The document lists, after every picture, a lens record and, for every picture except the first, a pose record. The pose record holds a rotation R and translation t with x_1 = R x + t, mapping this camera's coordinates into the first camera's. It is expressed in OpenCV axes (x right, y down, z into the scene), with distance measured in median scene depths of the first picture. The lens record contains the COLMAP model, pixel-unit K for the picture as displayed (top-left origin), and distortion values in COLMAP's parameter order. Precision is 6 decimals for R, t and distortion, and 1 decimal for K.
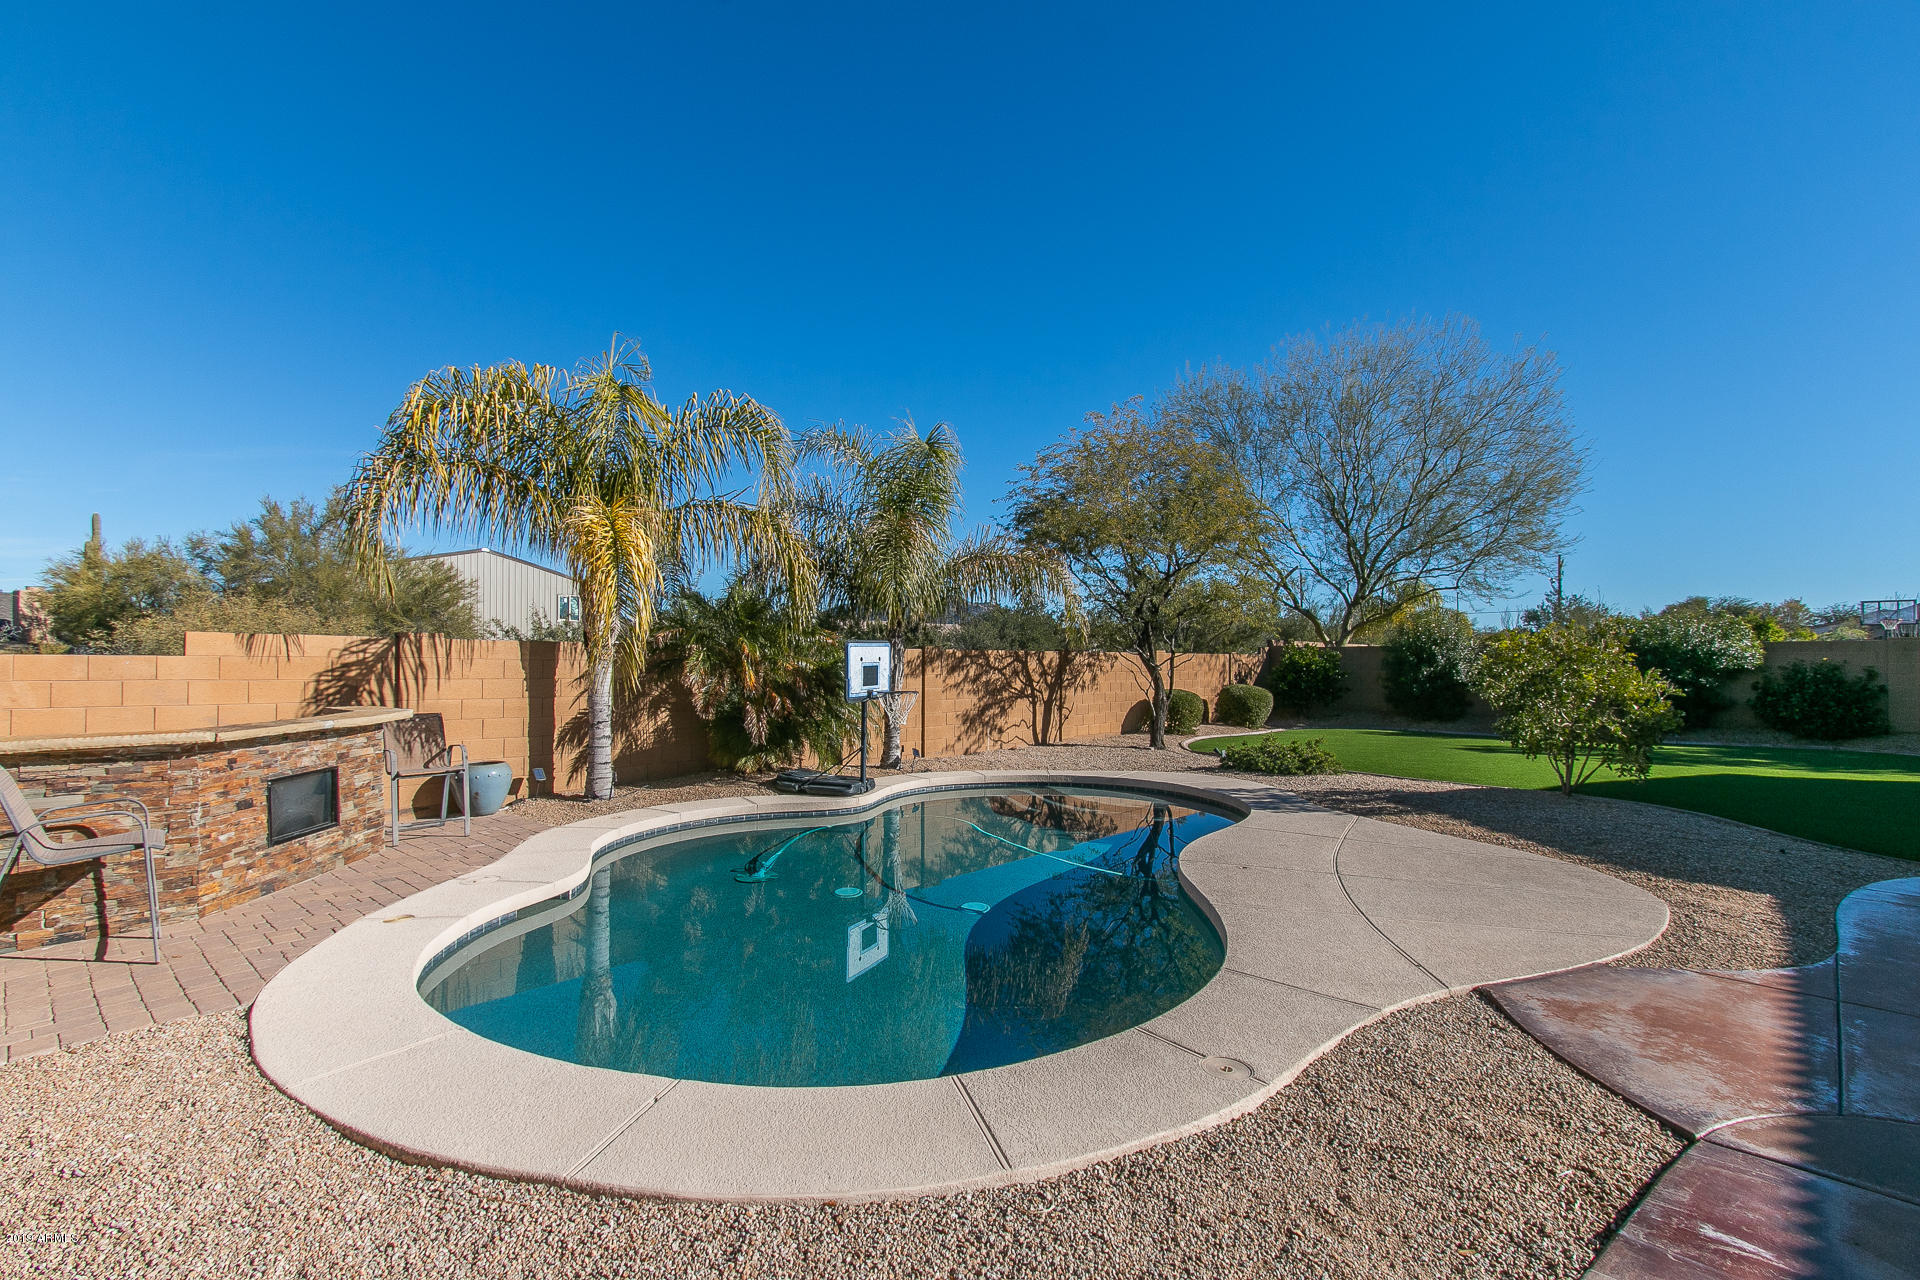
lens RADIAL K [[869.0, 0, 961.5], [0, 869.0, 649.3], [0, 0, 1]] dist [0.000511, -0.001136]
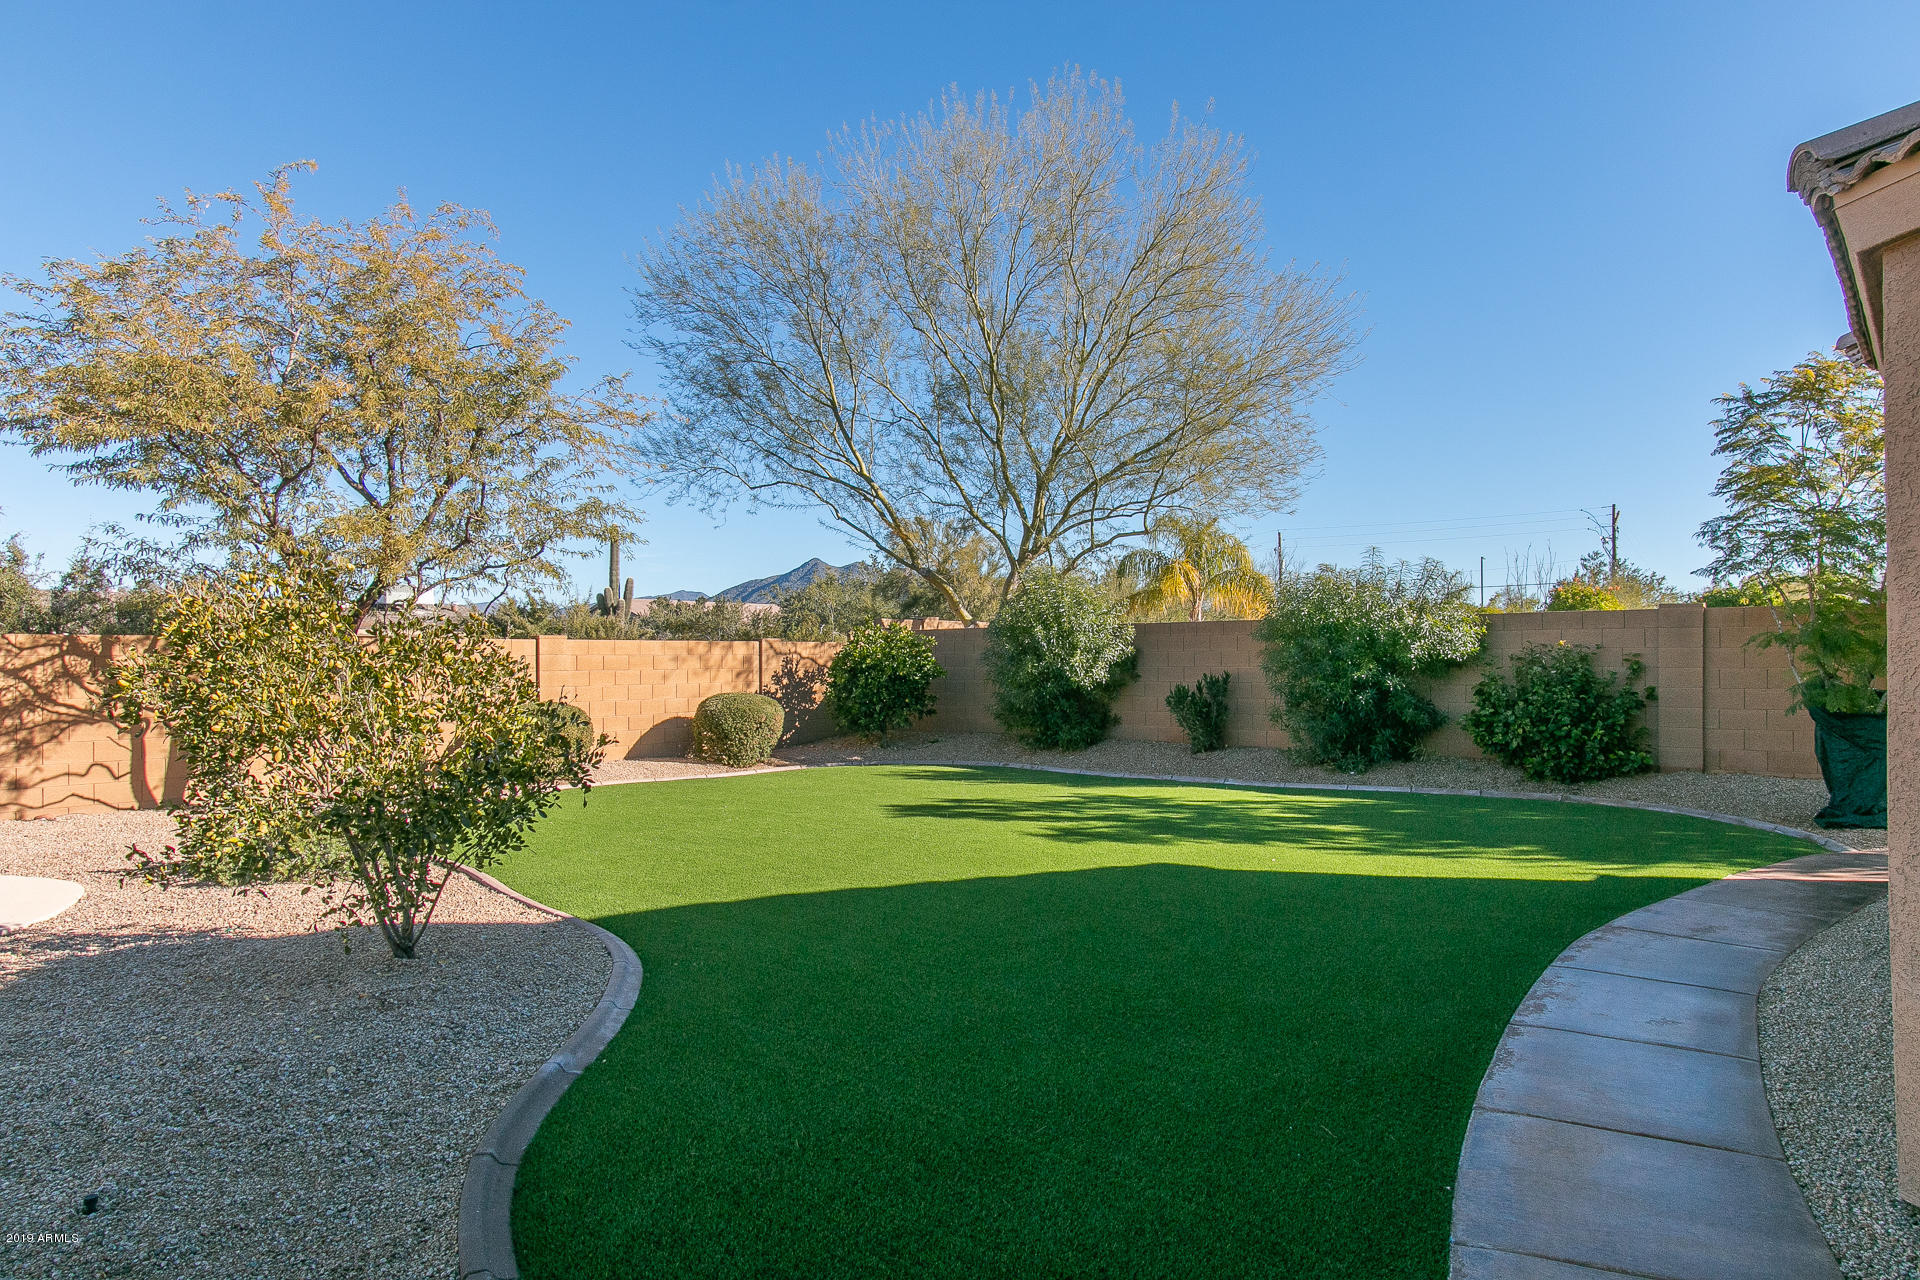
lens RADIAL K [[1191.3, 0, 959.0], [0, 1191.3, 644.4], [0, 0, 1]] dist [0.016003, 0.000666]
pose [[0.998869, -0.005678, 0.047210, 0.864182], [0.005573, 0.999982, 0.002340, 0.013362], [-0.047222, -0.002074, 0.998882, 0.354011]]
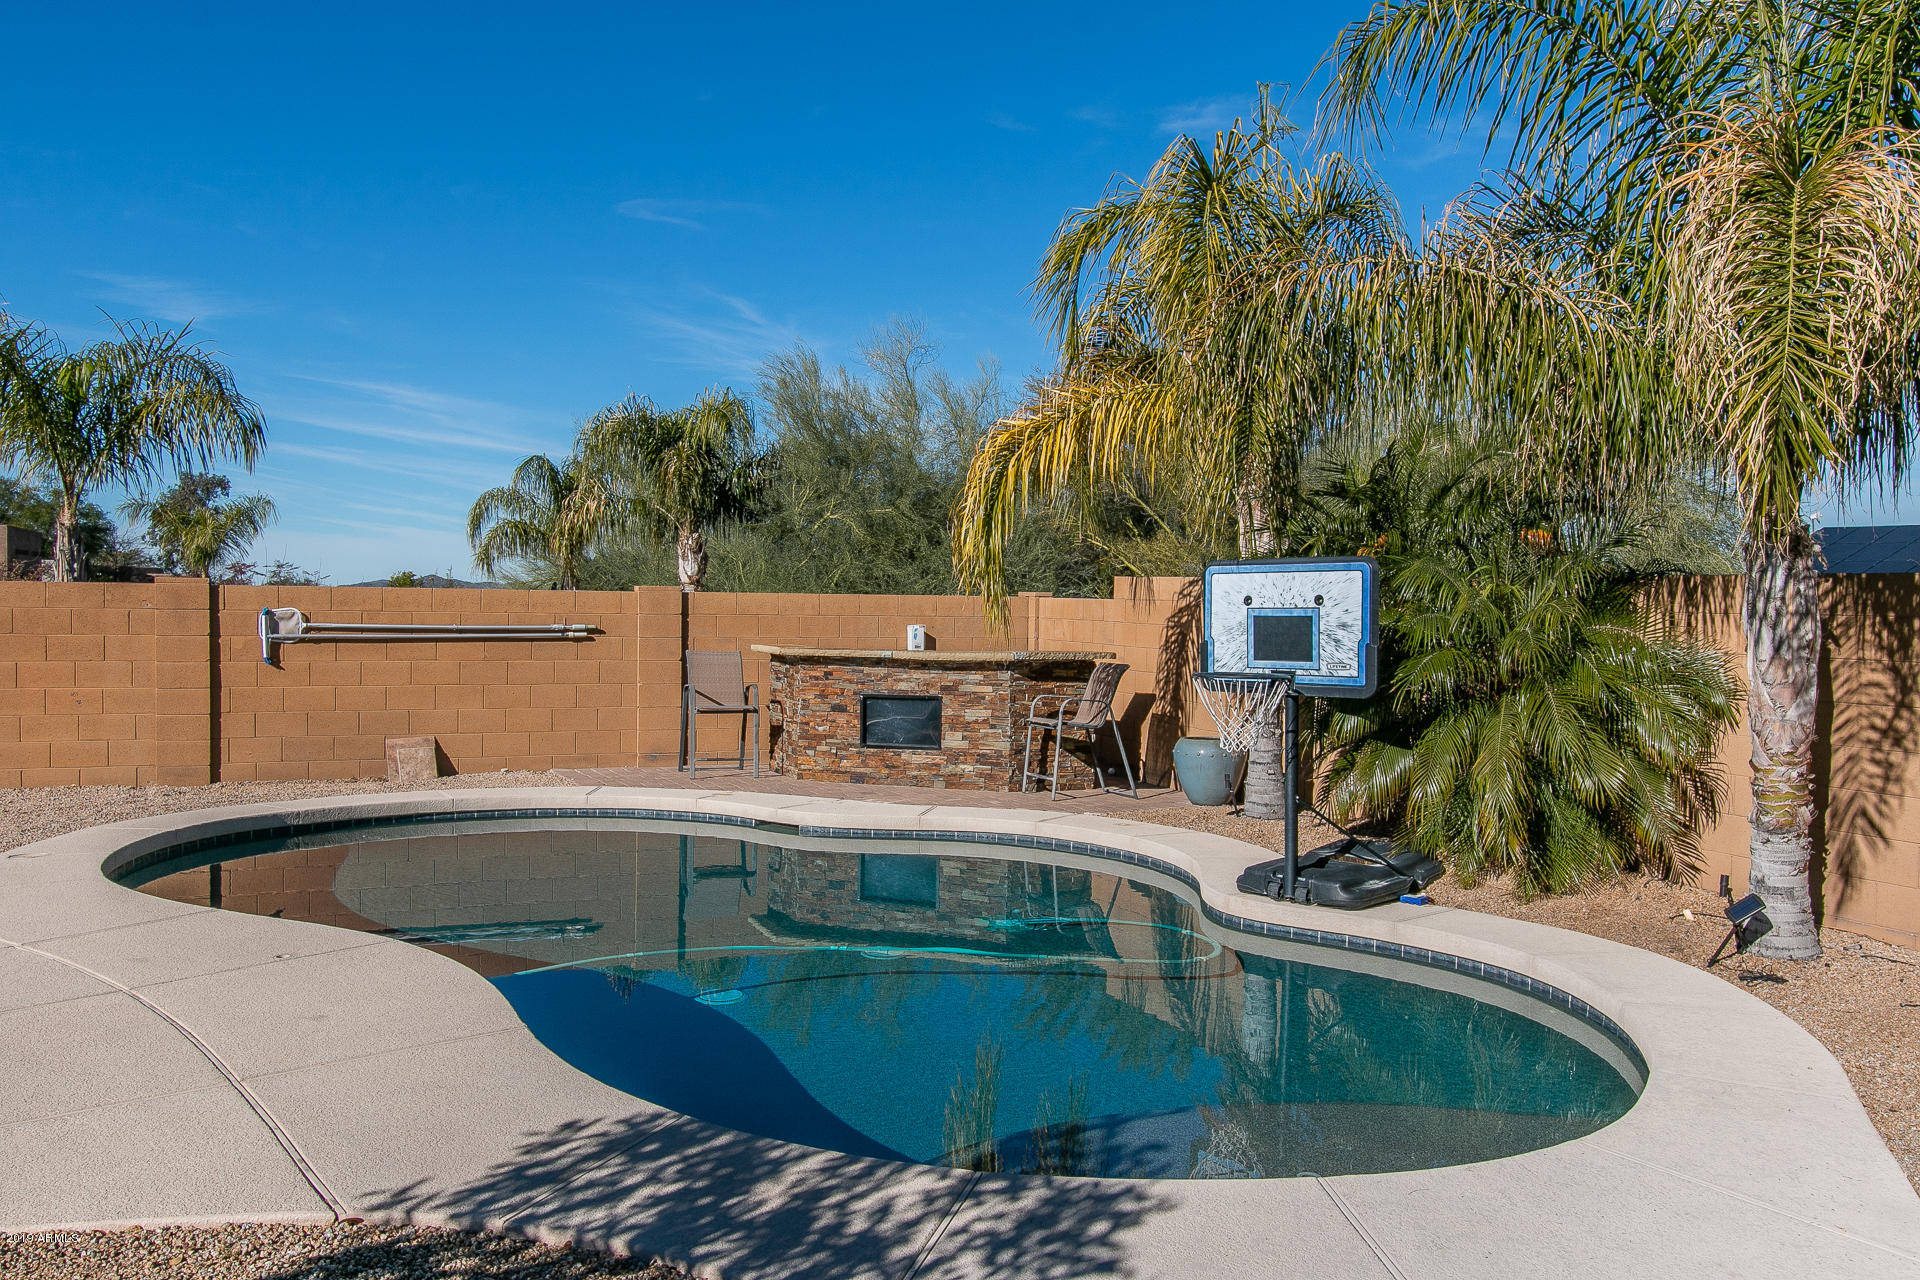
lens RADIAL K [[1599.0, 0, 959.7], [0, 1599.0, 638.1], [0, 0, 1]] dist [-0.002233, -0.000946]
pose [[-0.420972, 0.012972, -0.906981, 0.690591], [-0.004137, 0.999860, 0.016221, 0.017301], [0.907064, 0.010580, -0.420860, 1.167234]]
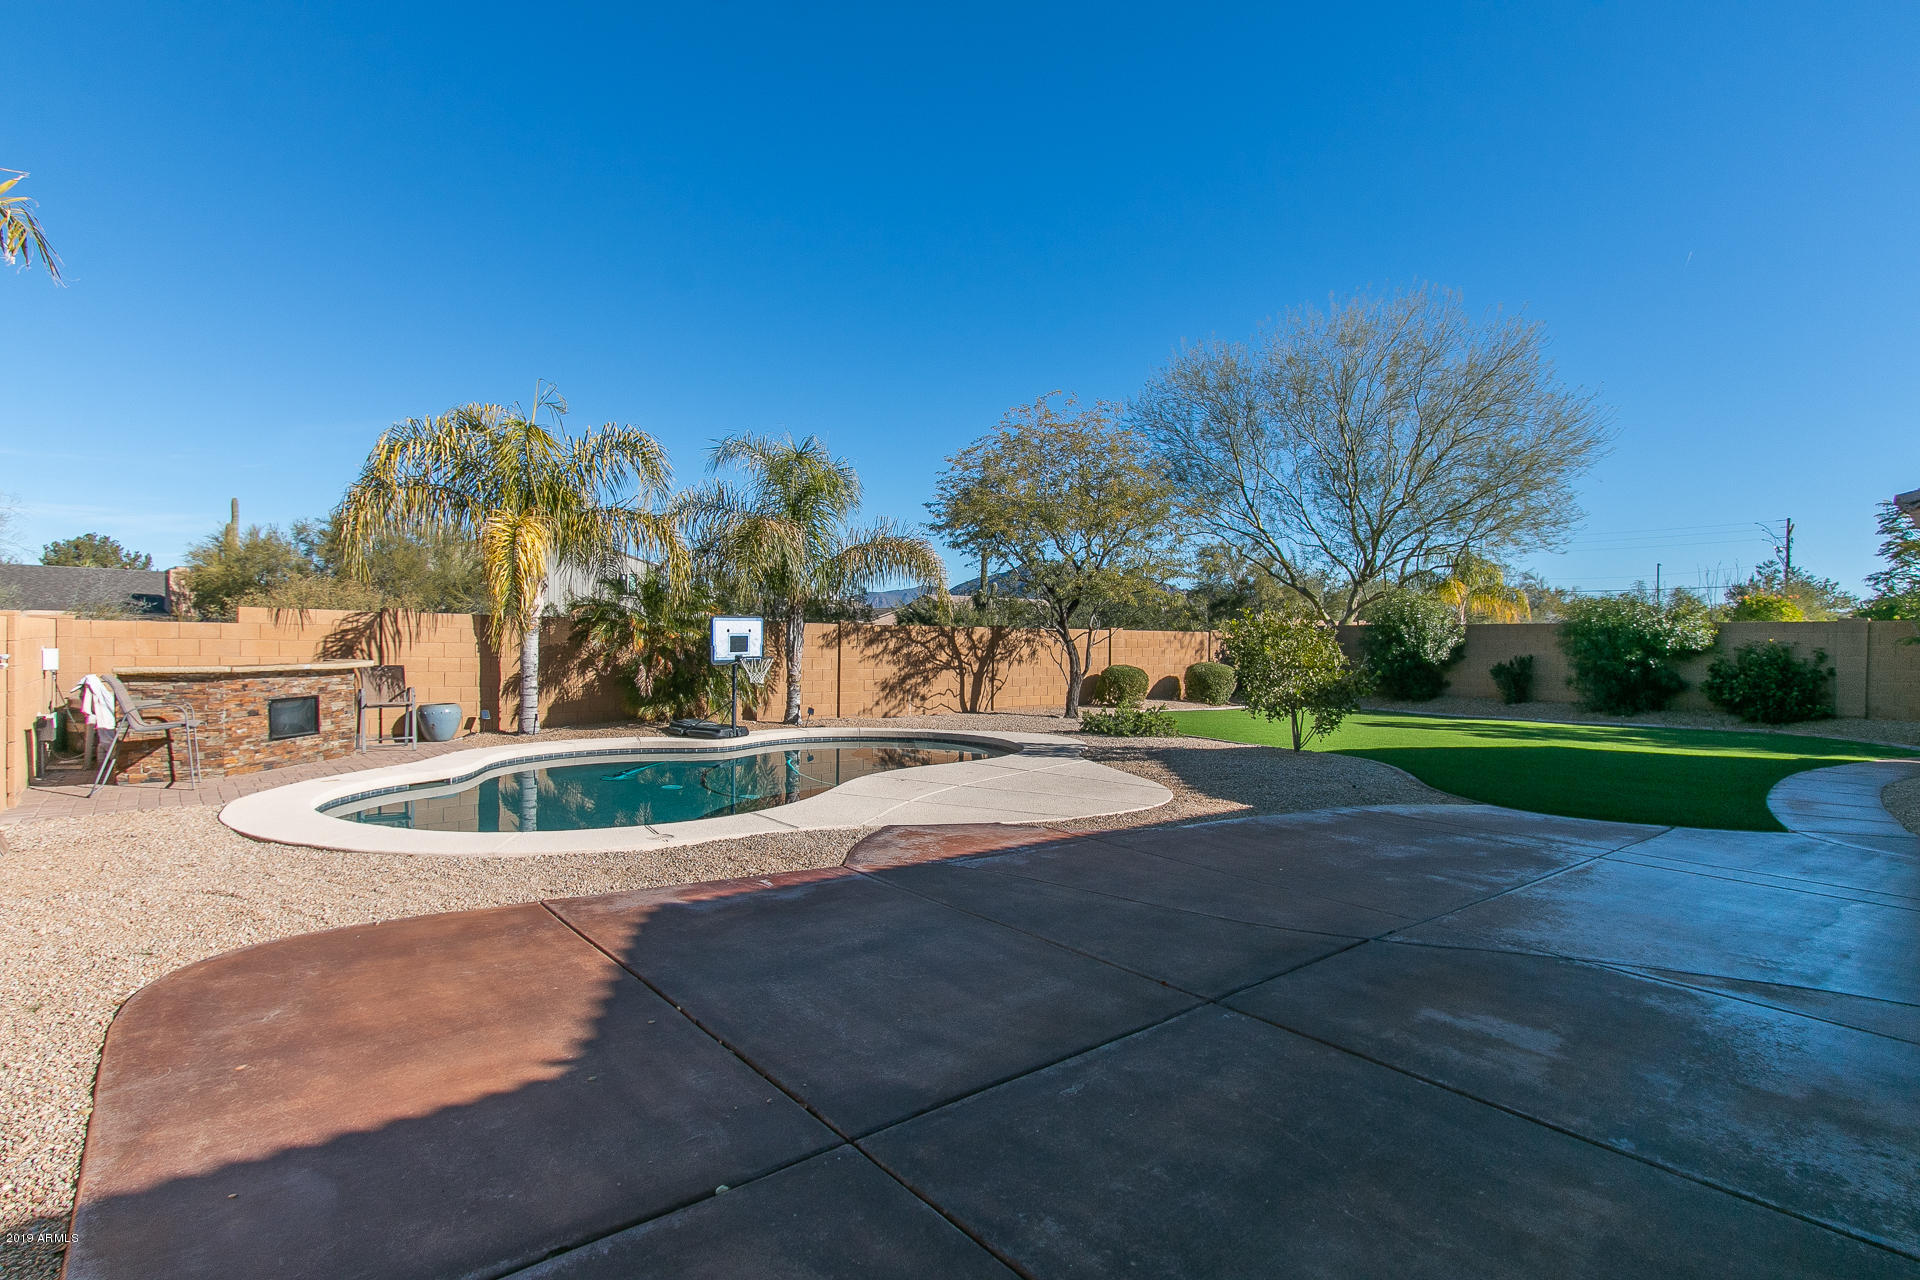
lens RADIAL K [[970.5, 0, 957.3], [0, 970.5, 648.4], [0, 0, 1]] dist [0.002775, -0.000646]
pose [[0.988100, 0.009836, -0.153496, 0.409970], [-0.006600, 0.999745, 0.021582, 0.004507], [0.153669, -0.020312, 0.987914, -0.323055]]
